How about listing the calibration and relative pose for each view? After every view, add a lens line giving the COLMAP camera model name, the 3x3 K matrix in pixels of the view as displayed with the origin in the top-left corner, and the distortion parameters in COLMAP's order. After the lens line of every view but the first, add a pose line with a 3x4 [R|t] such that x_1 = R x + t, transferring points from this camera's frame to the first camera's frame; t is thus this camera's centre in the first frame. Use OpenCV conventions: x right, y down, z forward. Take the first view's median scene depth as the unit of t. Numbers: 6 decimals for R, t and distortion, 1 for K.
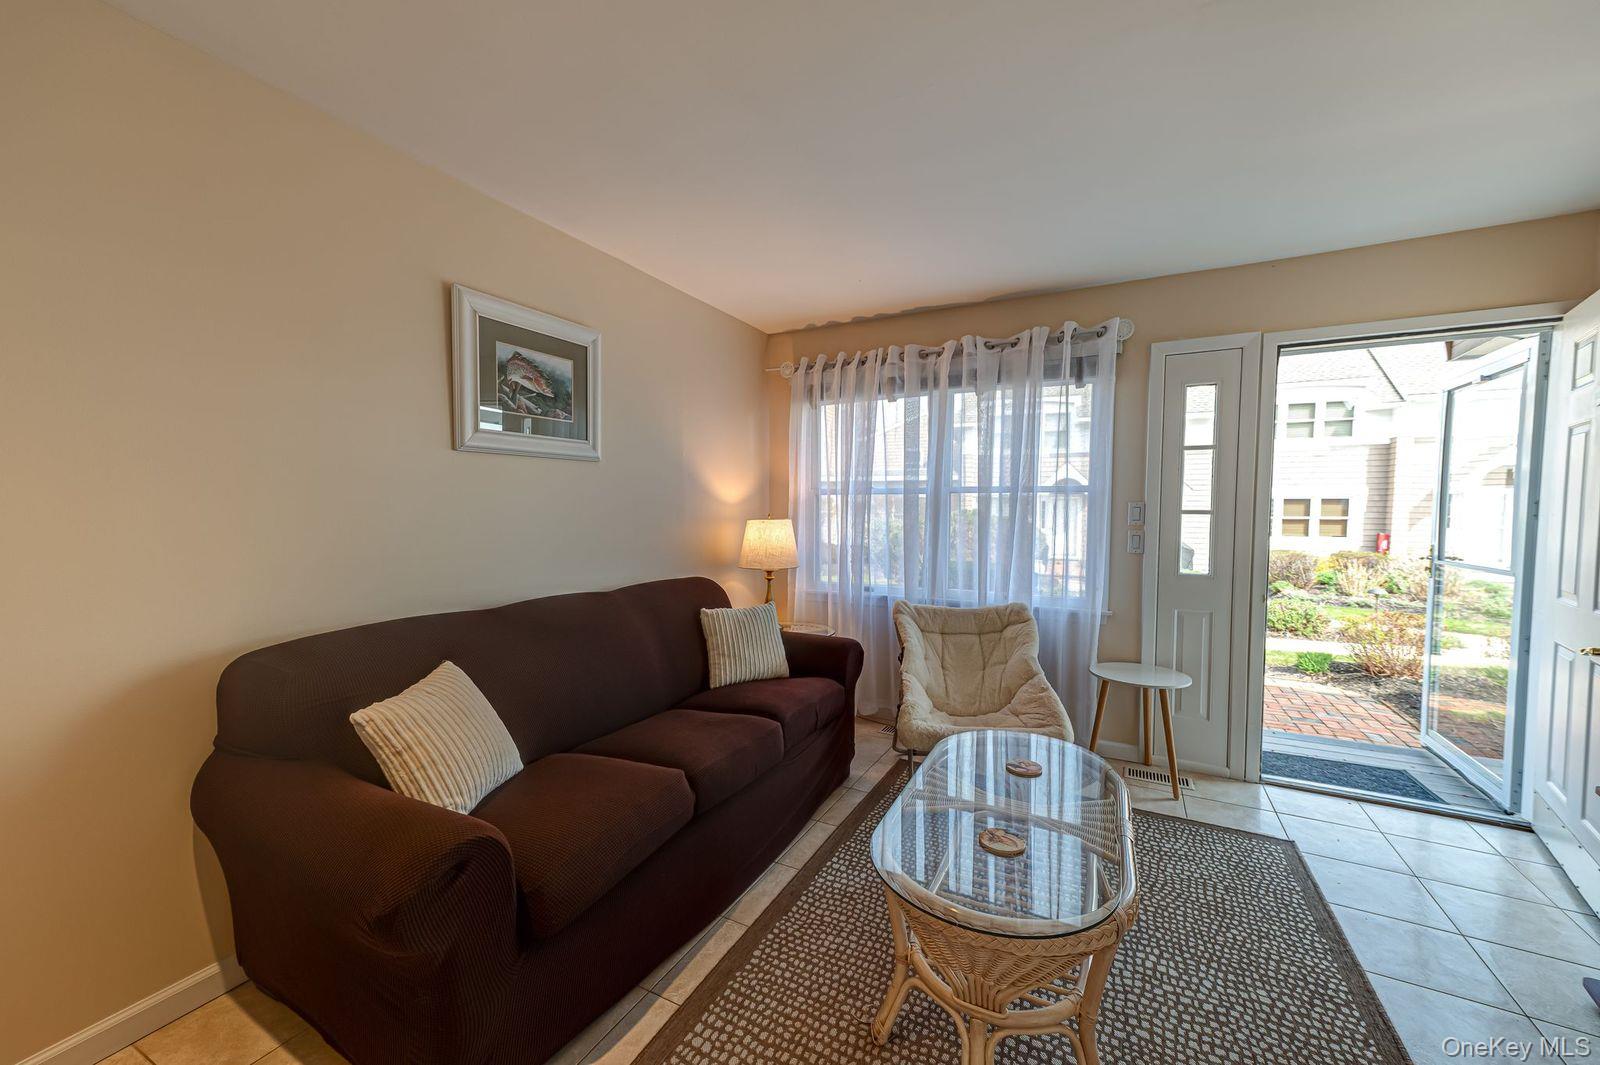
lens RADIAL K [[611.8, 0, 800.0], [0, 611.8, 532.5], [0, 0, 1]] dist [0.040653, -0.018355]
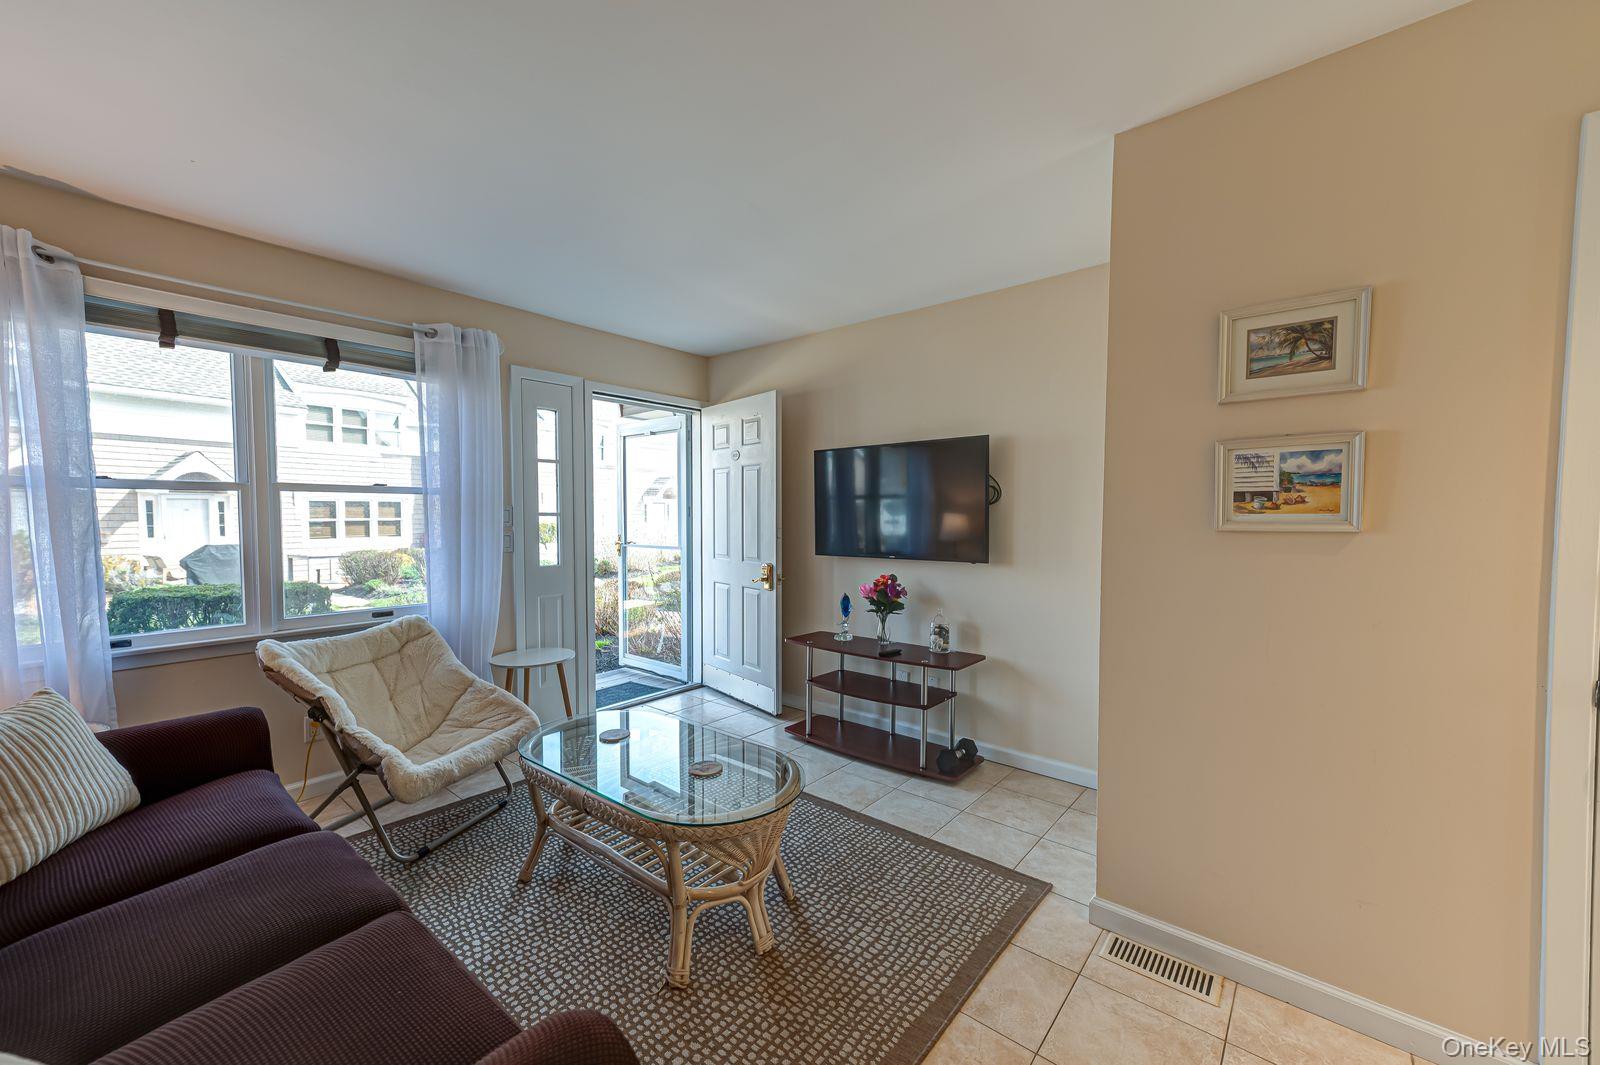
lens RADIAL K [[626.8, 0, 792.4], [0, 626.8, 528.1], [0, 0, 1]] dist [0.069179, -0.020089]
pose [[0.236229, -0.028945, 0.971266, -0.414195], [0.039783, 0.999006, 0.020096, -0.010869], [-0.970883, 0.033893, 0.237146, 0.222489]]
